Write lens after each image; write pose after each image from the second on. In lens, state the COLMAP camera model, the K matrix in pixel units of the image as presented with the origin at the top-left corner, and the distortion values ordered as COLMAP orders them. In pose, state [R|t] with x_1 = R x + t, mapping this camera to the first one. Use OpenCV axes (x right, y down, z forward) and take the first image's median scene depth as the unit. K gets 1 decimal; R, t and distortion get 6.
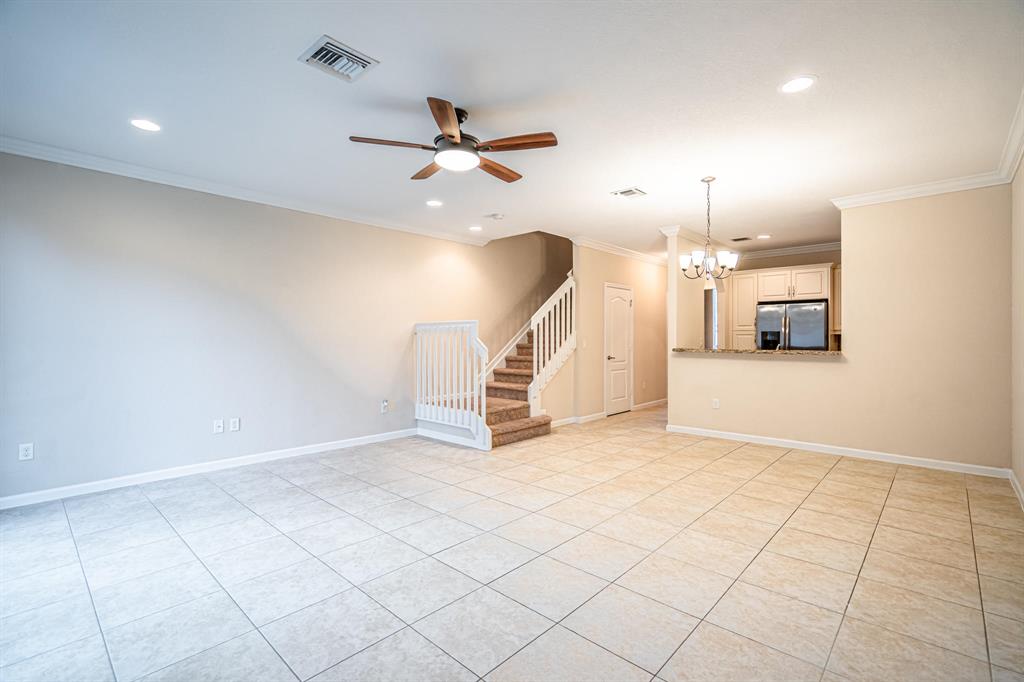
lens RADIAL K [[466.8, 0, 512.4], [0, 466.8, 349.9], [0, 0, 1]] dist [0.000412, 0.000088]
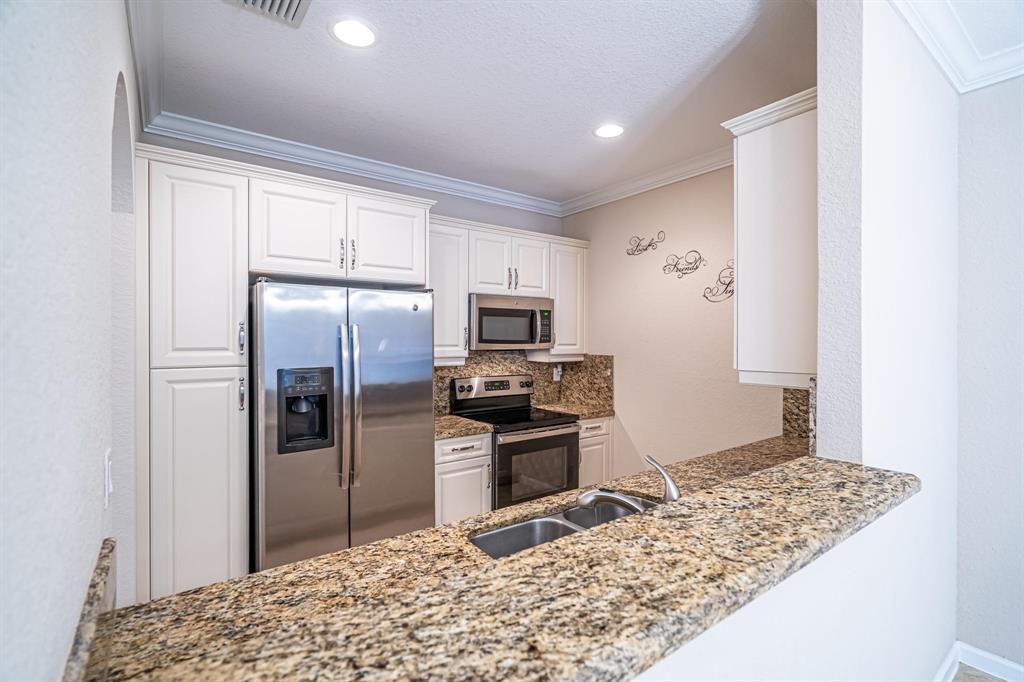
lens RADIAL K [[475.7, 0, 508.8], [0, 475.7, 341.1], [0, 0, 1]] dist [-0.001648, 0.000093]
pose [[0.190517, 0.003277, 0.981678, 0.455114], [0.020944, 0.999753, -0.007402, -0.090710], [-0.981460, 0.021971, 0.190402, 1.422390]]
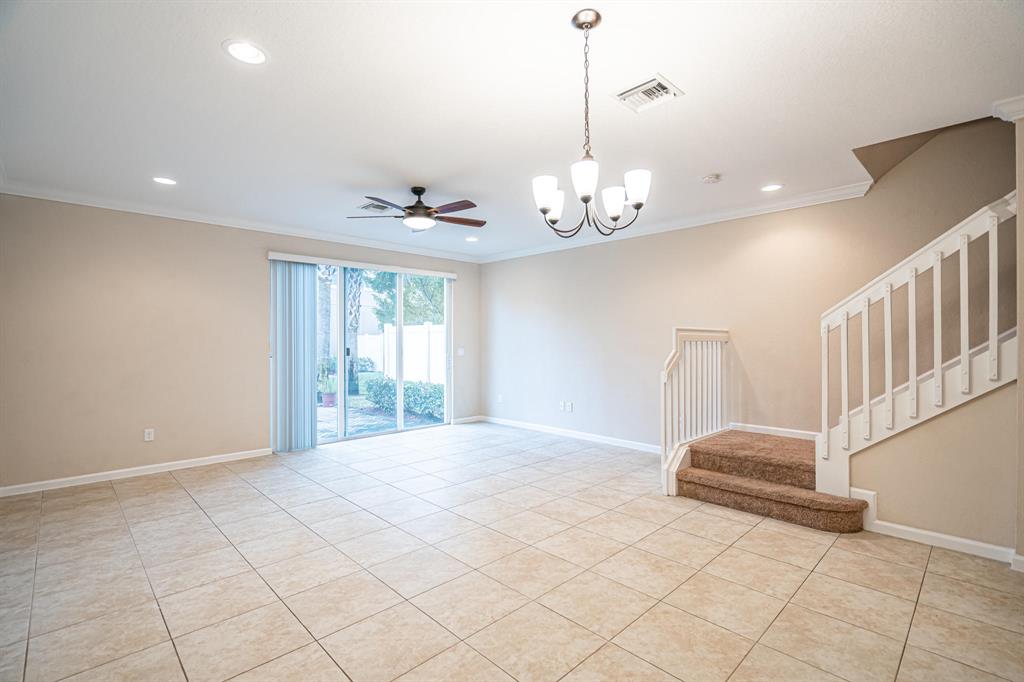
lens RADIAL K [[465.9, 0, 514.6], [0, 465.9, 356.0], [0, 0, 1]] dist [-0.000756, 0.000724]
pose [[-0.048073, 0.033268, -0.998290, 0.943866], [-0.021653, 0.999176, 0.034341, -0.046984], [0.998609, 0.023266, -0.047313, 1.011560]]
